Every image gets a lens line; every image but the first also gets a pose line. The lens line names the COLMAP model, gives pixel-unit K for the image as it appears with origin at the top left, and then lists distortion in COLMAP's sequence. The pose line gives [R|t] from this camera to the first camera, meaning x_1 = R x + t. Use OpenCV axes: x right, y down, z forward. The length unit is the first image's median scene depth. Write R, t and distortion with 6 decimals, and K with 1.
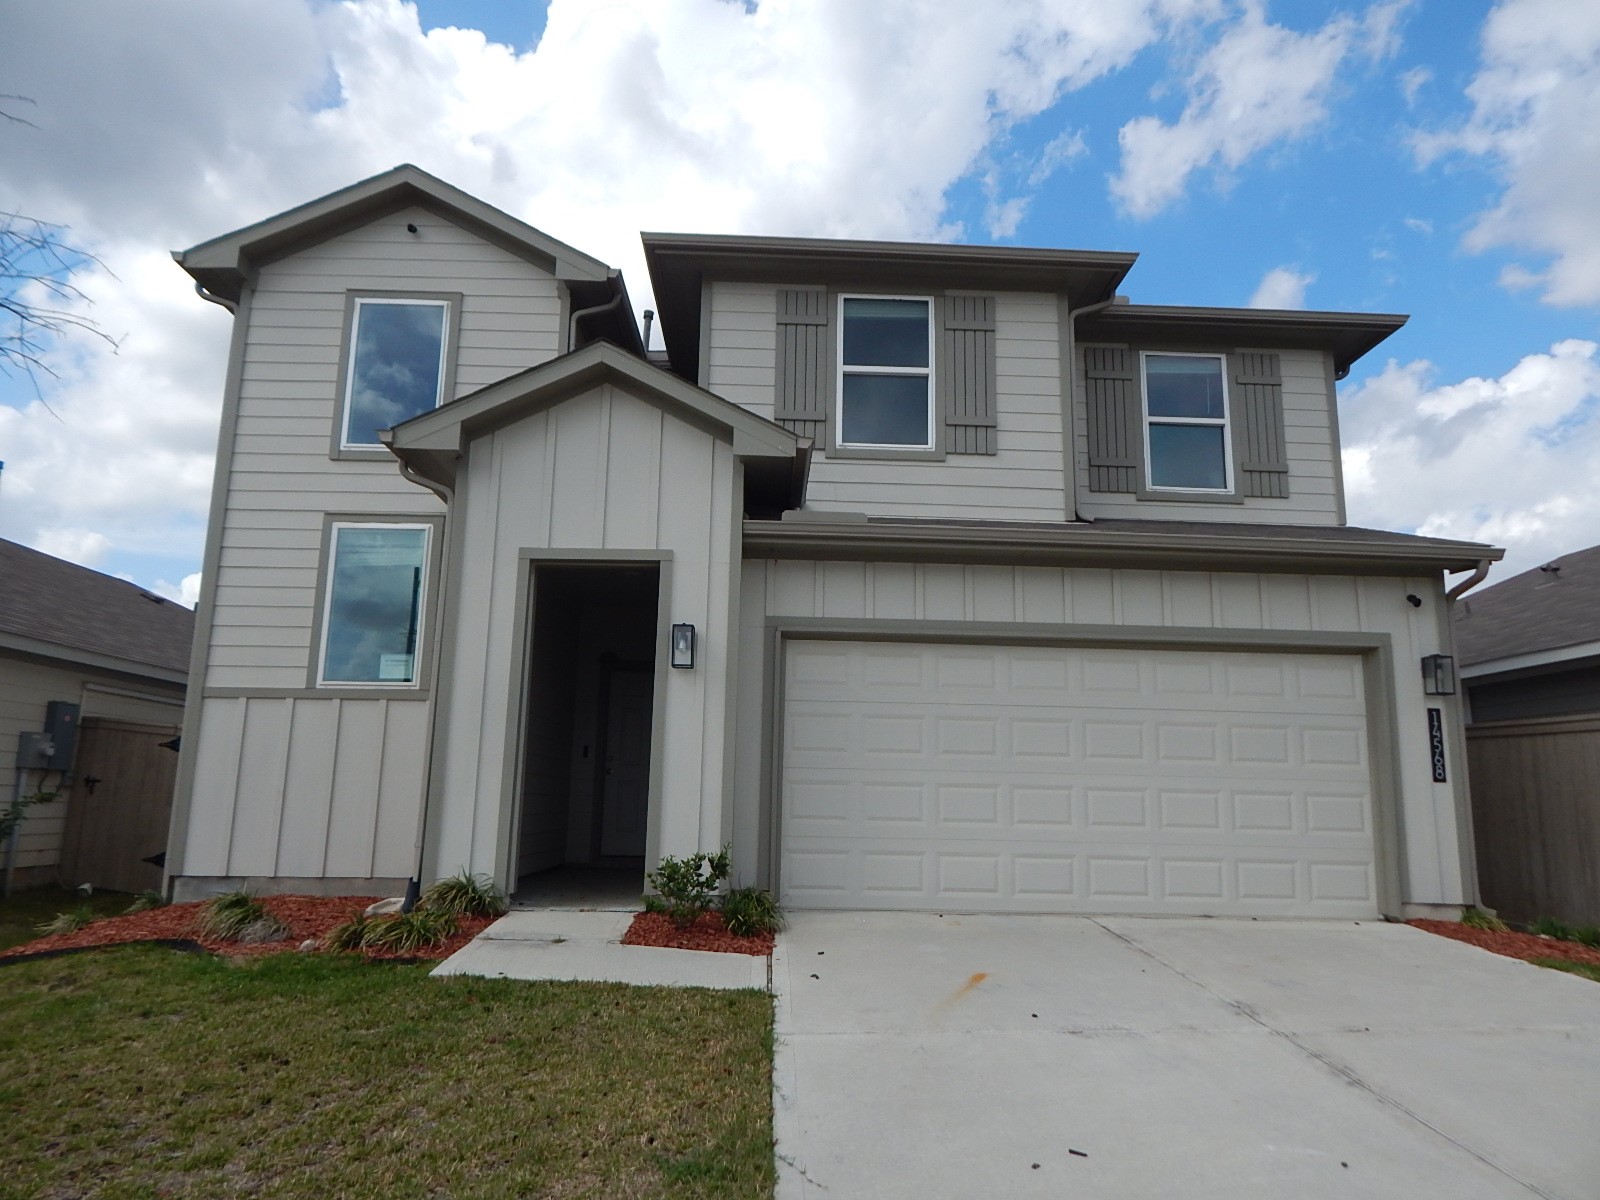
lens RADIAL K [[1049.6, 0, 792.7], [0, 1049.6, 603.4], [0, 0, 1]] dist [0.005388, -0.009233]
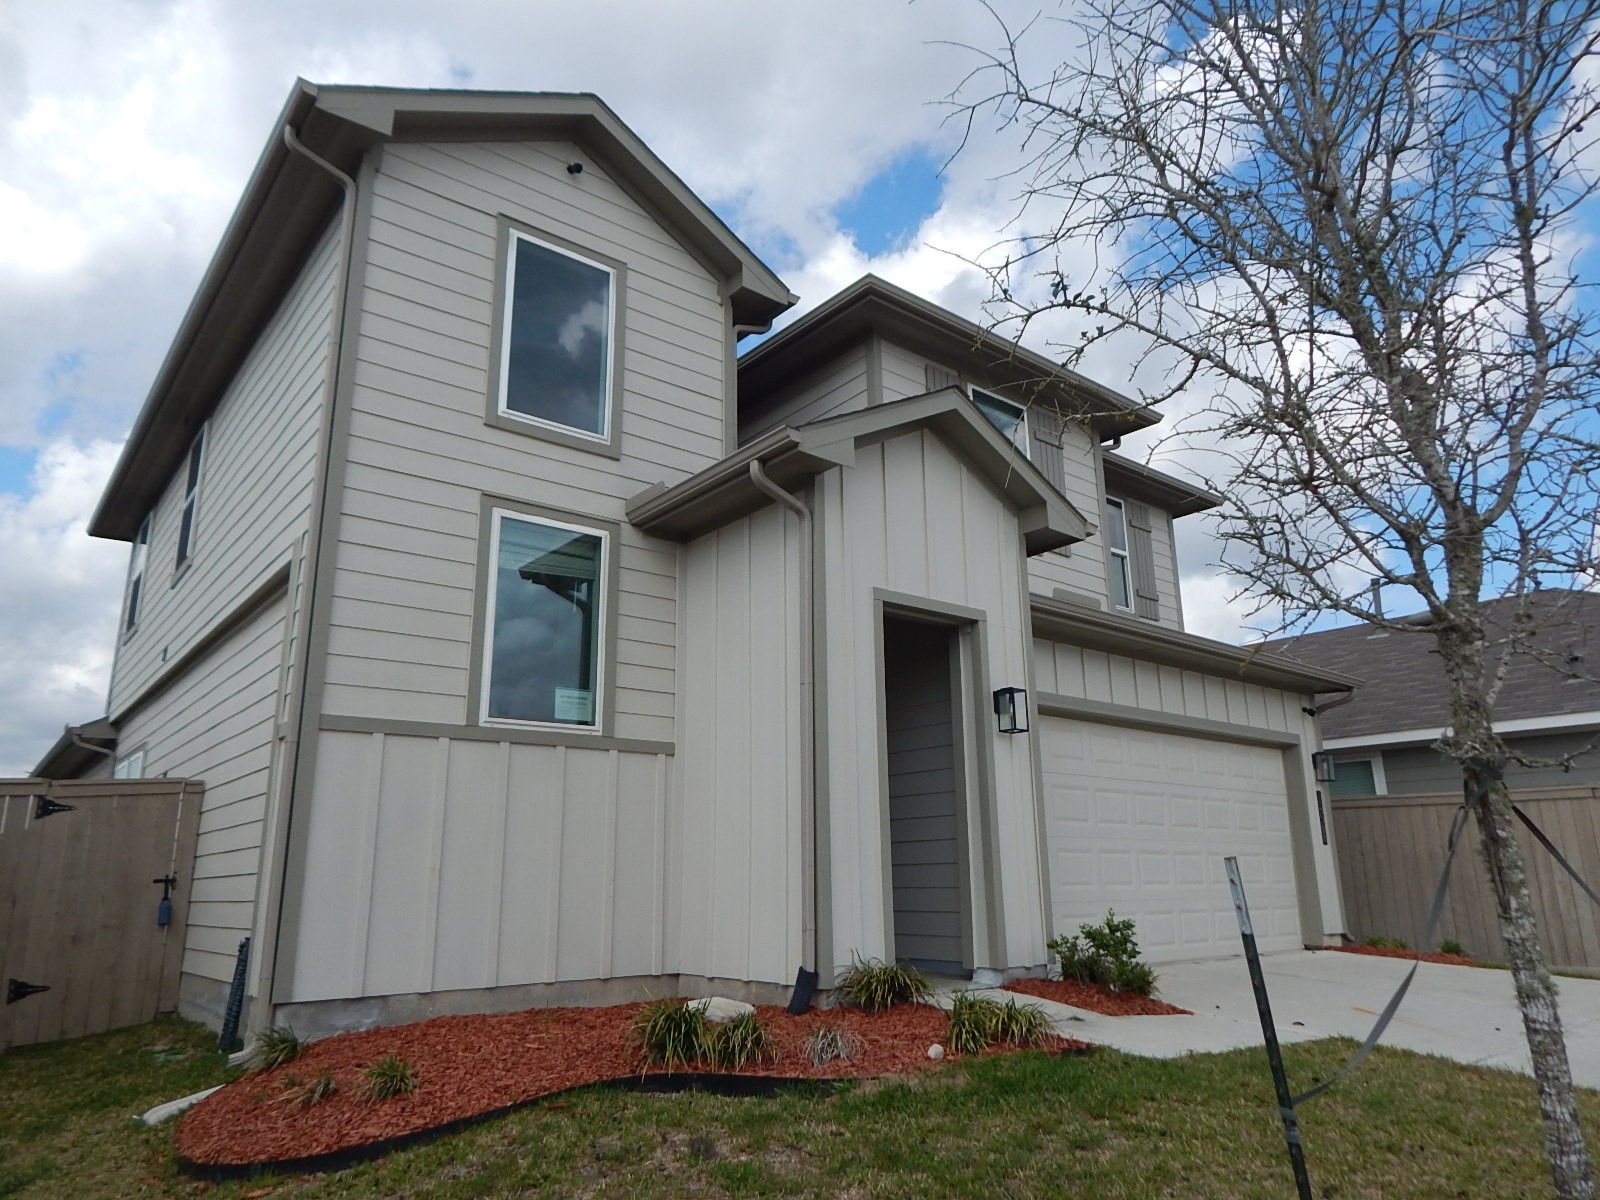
lens RADIAL K [[1049.6, 0, 809.7], [0, 1049.6, 597.9], [0, 0, 1]] dist [0.005388, -0.009233]
pose [[0.795126, 0.133712, 0.591520, -0.718887], [-0.090855, 0.990647, -0.101807, 0.045571], [-0.599600, 0.027207, 0.799837, 0.267333]]
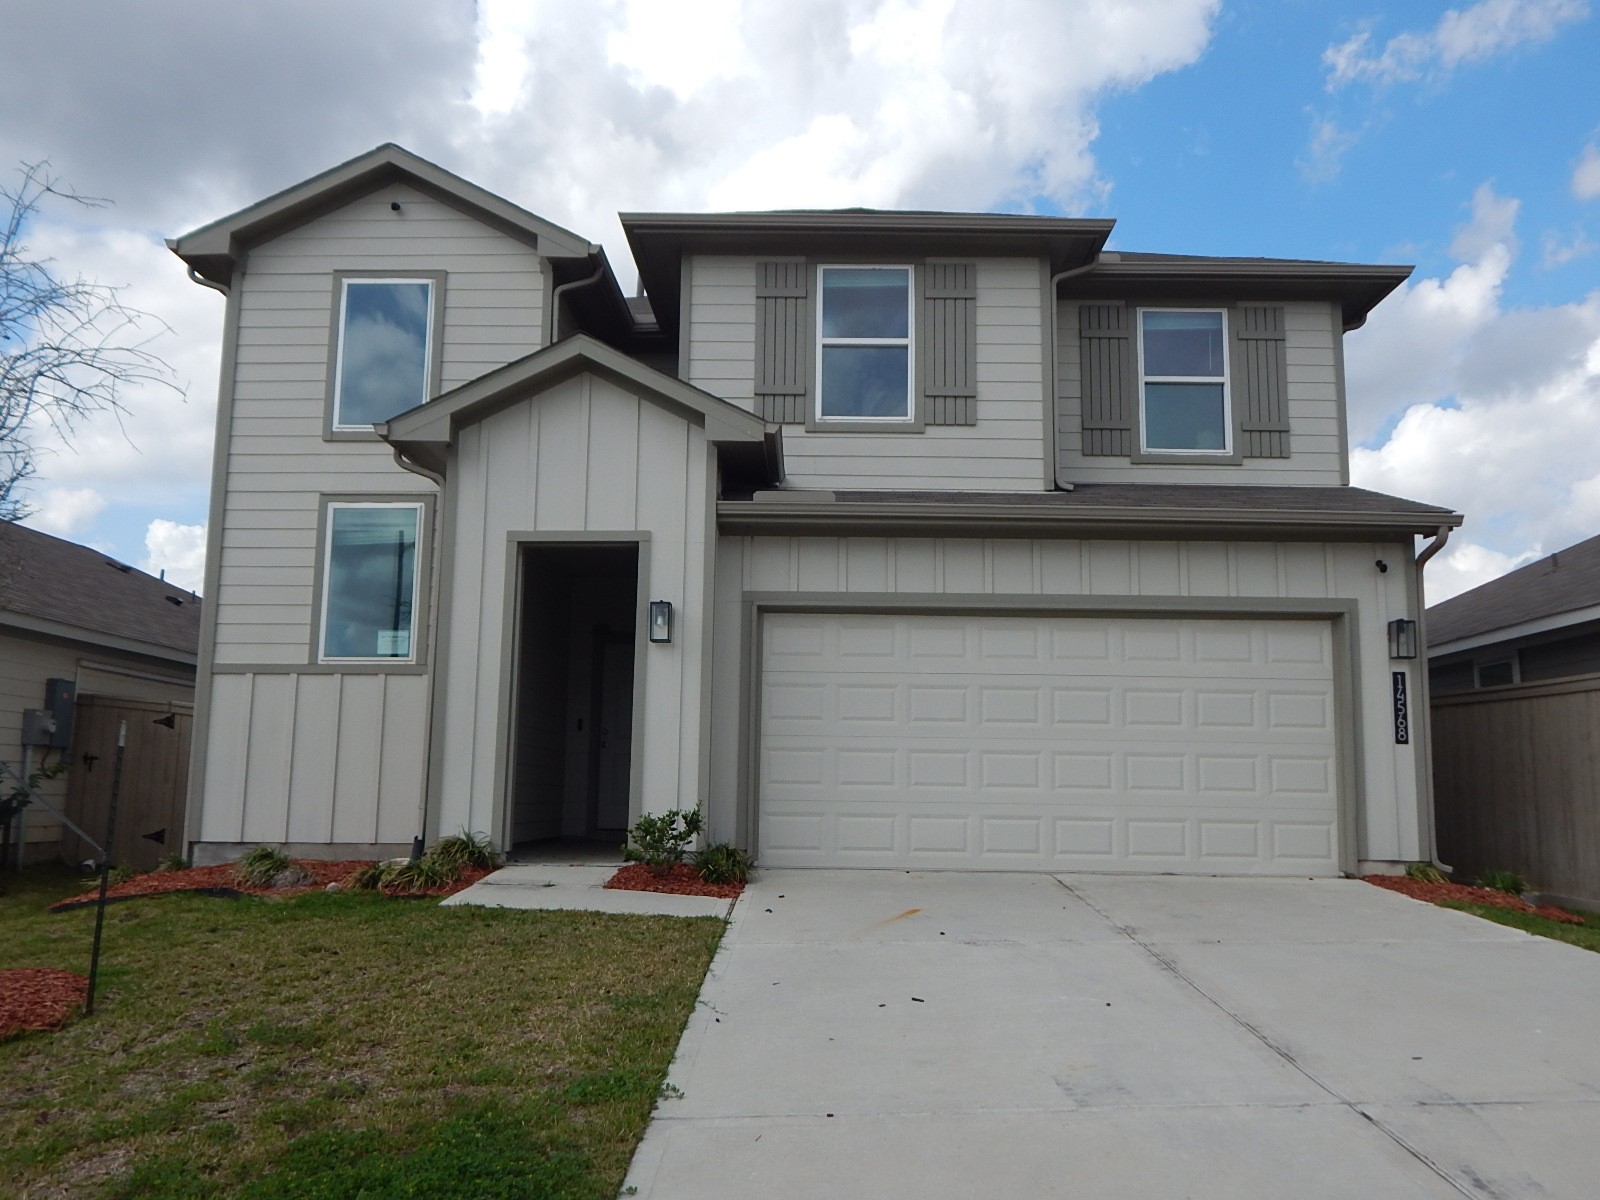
lens RADIAL K [[1313.9, 0, 794.4], [0, 1313.9, 598.9], [0, 0, 1]] dist [0.000673, -0.001863]
pose [[0.998853, -0.012654, -0.046180, 0.078868], [0.014419, 0.999170, 0.038105, -0.026310], [0.045659, -0.038727, 0.998206, -0.276372]]
